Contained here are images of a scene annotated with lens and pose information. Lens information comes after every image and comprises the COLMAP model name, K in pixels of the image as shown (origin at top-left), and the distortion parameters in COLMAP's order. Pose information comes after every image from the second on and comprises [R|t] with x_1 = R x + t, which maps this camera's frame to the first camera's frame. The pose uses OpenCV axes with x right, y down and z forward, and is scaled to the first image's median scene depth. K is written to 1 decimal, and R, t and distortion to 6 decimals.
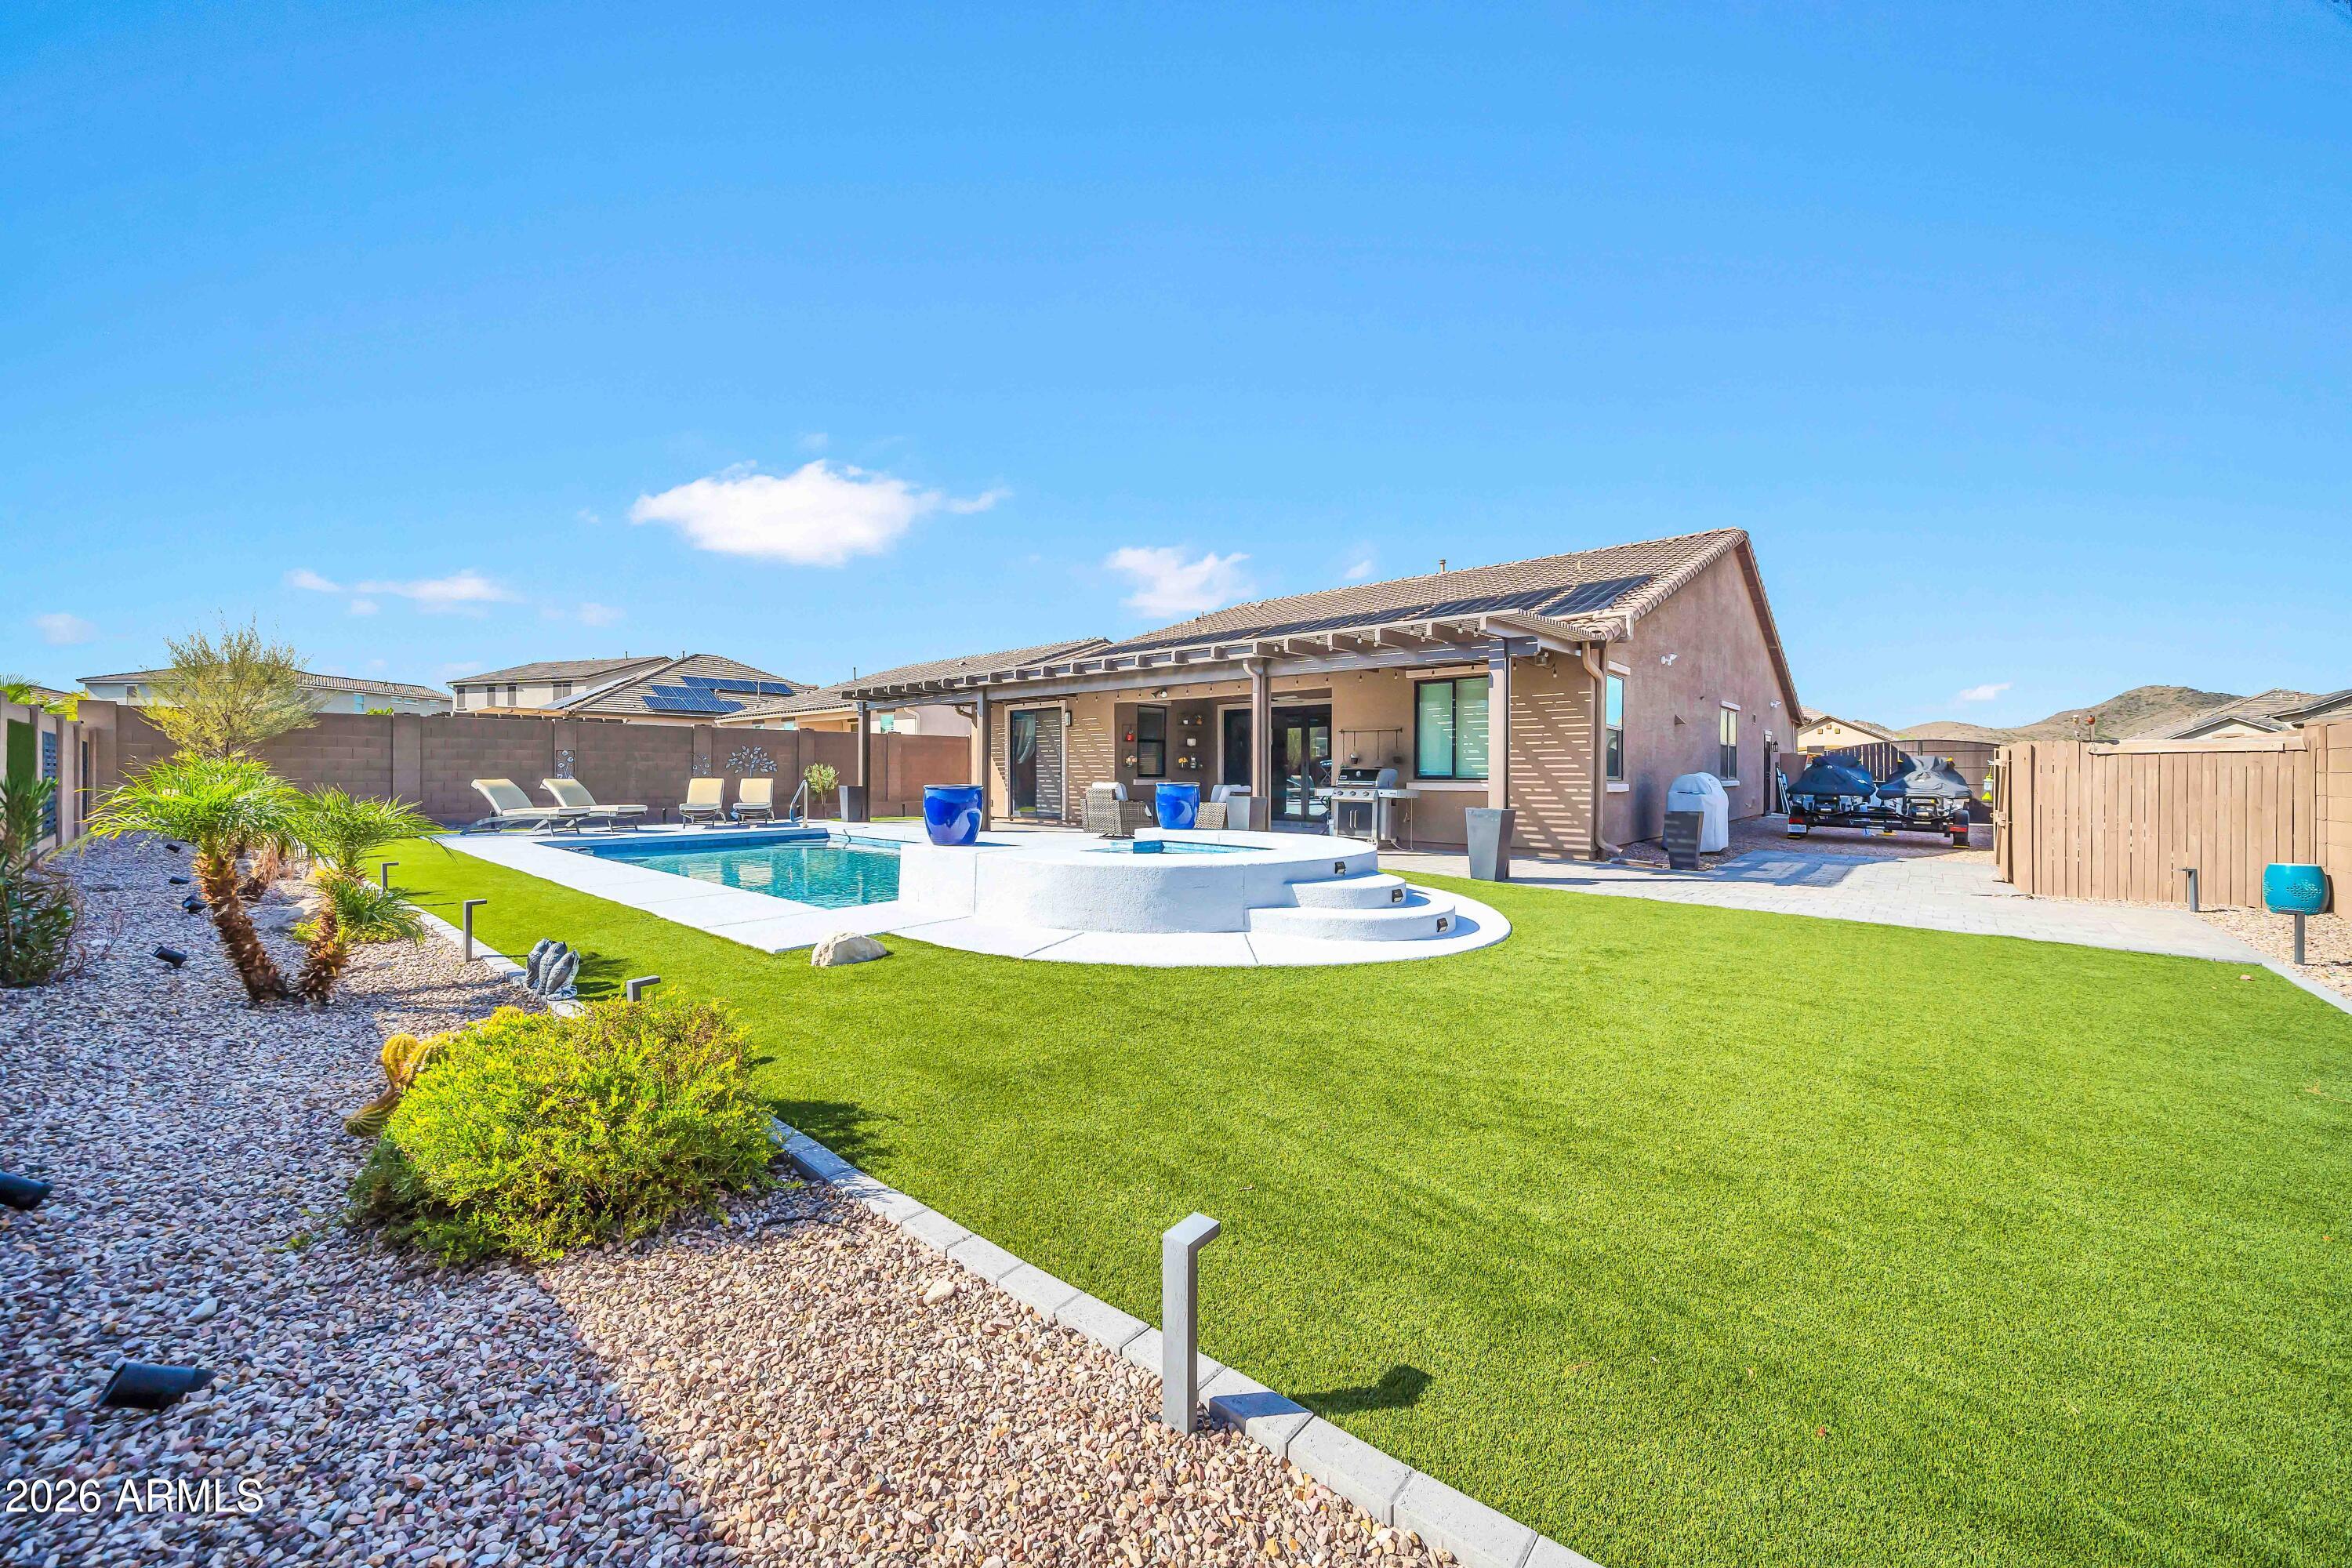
lens RADIAL K [[918.6, 0, 1112.5], [0, 918.6, 777.1], [0, 0, 1]] dist [-0.000776, 0.000000]
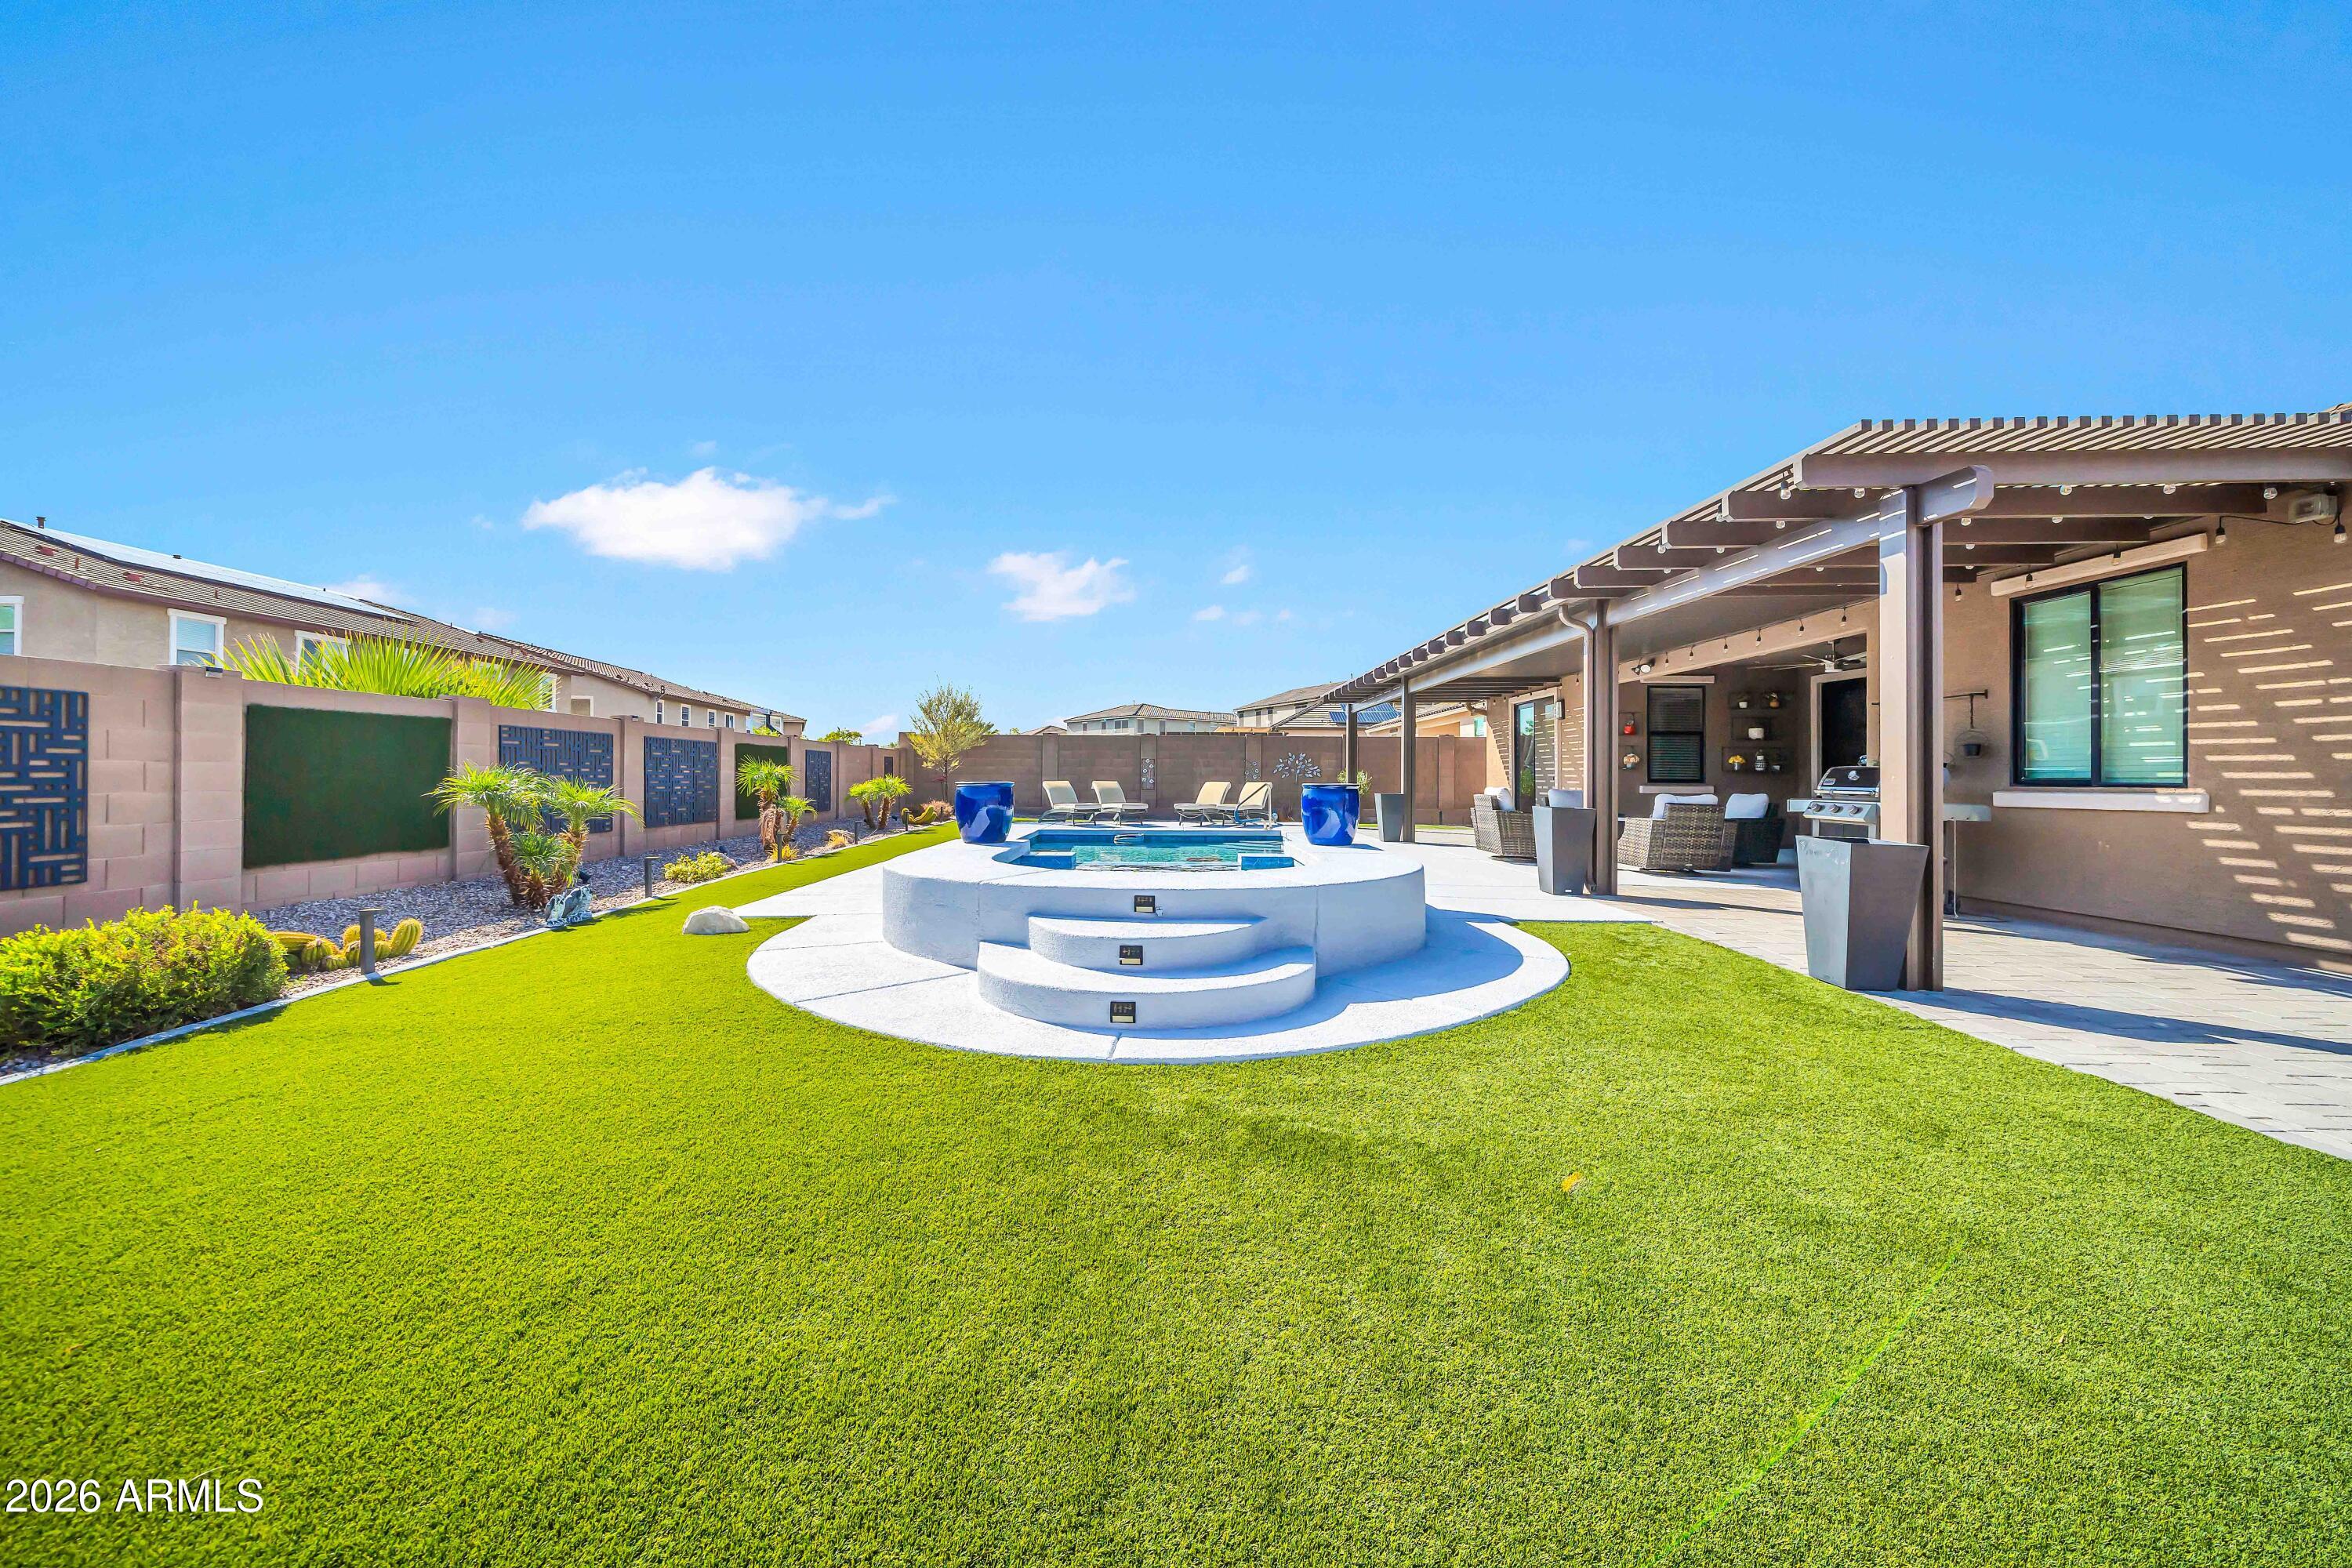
lens RADIAL K [[873.7, 0, 1124.0], [0, 873.7, 774.7], [0, 0, 1]] dist [0.002346, -0.000408]
pose [[0.661101, -0.000678, -0.750296, 0.314570], [-0.009650, 0.999909, -0.009407, 0.004246], [0.750235, 0.013459, 0.661035, 0.245567]]
